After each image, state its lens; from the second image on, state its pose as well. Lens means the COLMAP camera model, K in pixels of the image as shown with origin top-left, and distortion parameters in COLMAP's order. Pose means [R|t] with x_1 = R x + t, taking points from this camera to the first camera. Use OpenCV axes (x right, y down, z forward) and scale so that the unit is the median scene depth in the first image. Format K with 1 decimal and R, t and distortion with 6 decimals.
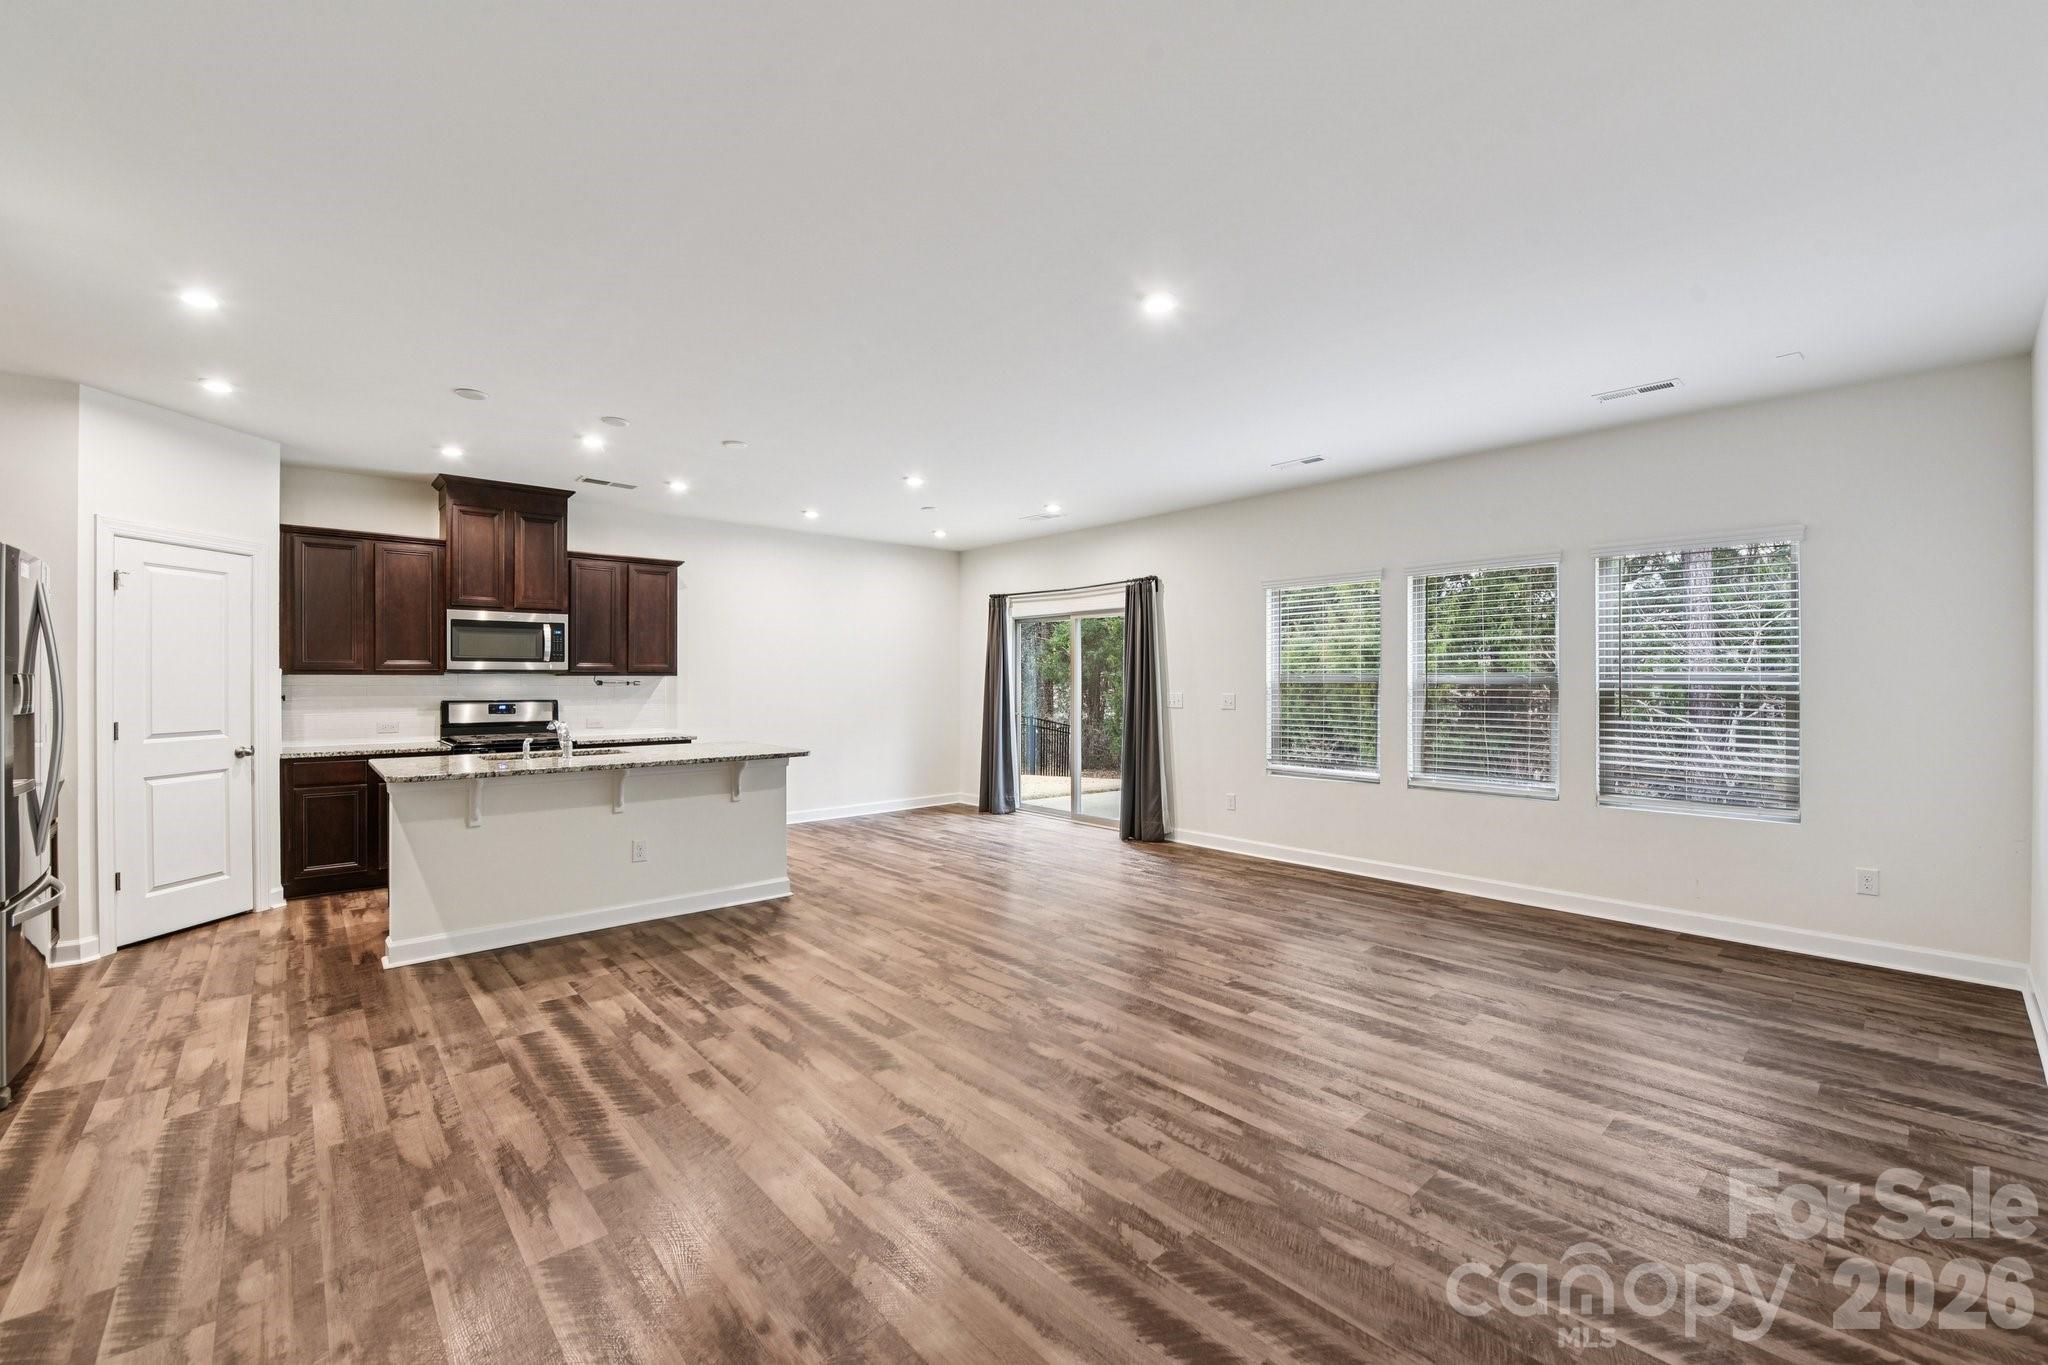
lens RADIAL K [[821.4, 0, 1041.4], [0, 821.4, 695.5], [0, 0, 1]] dist [-0.029084, -0.000111]
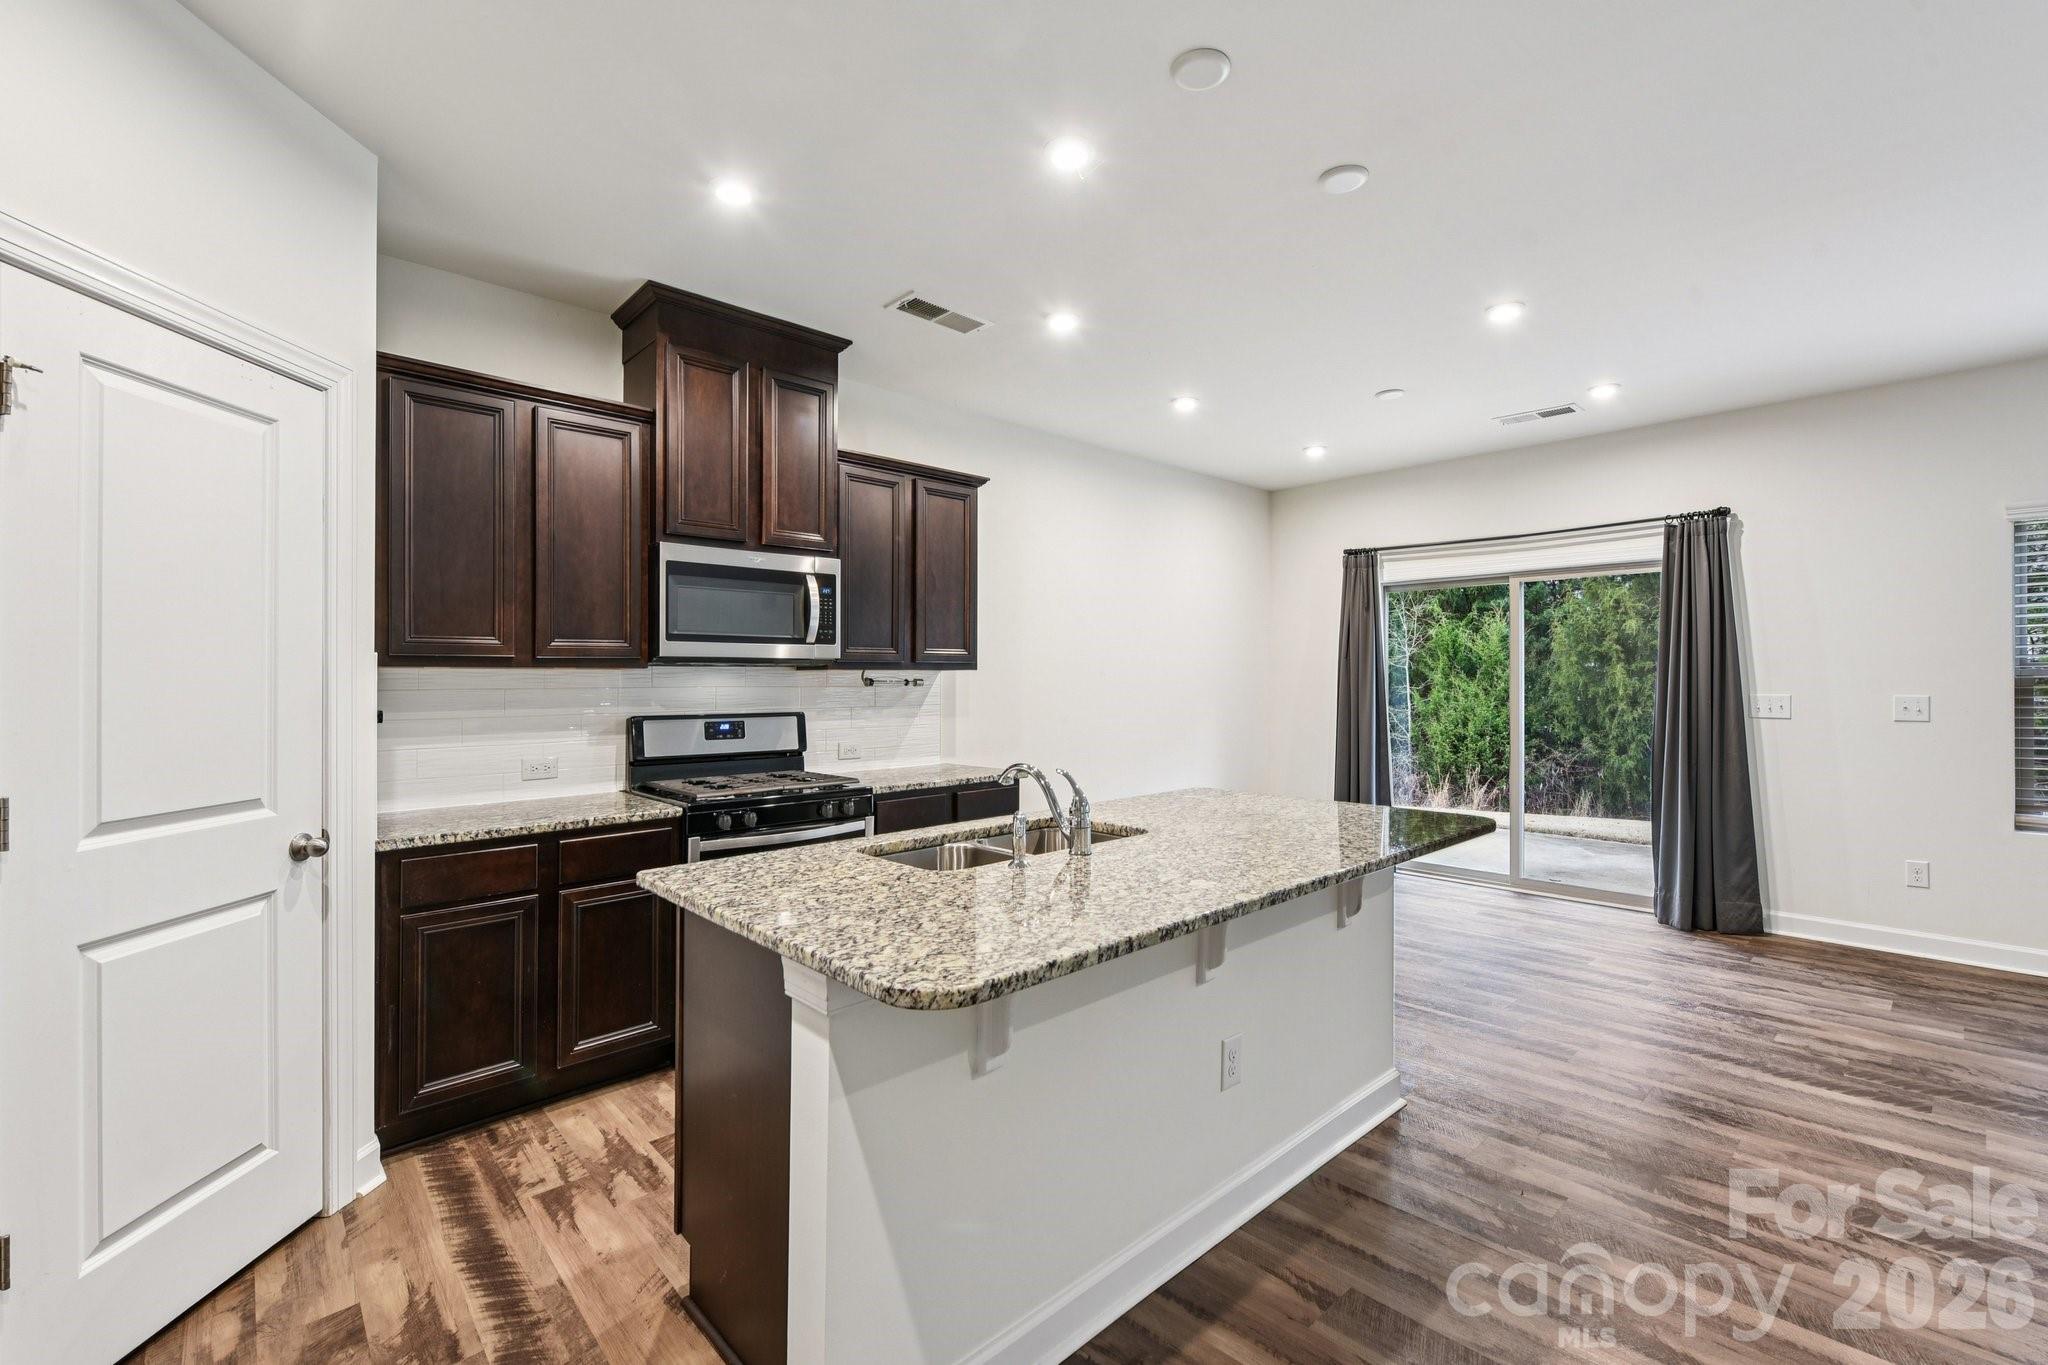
lens RADIAL K [[882.0, 0, 1037.4], [0, 882.0, 682.1], [0, 0, 1]] dist [-0.030439, -0.002017]
pose [[0.999981, -0.005744, 0.002322, -0.450401], [0.005784, 0.999831, -0.017442, -0.004247], [-0.002222, 0.017455, 0.999845, 0.397528]]
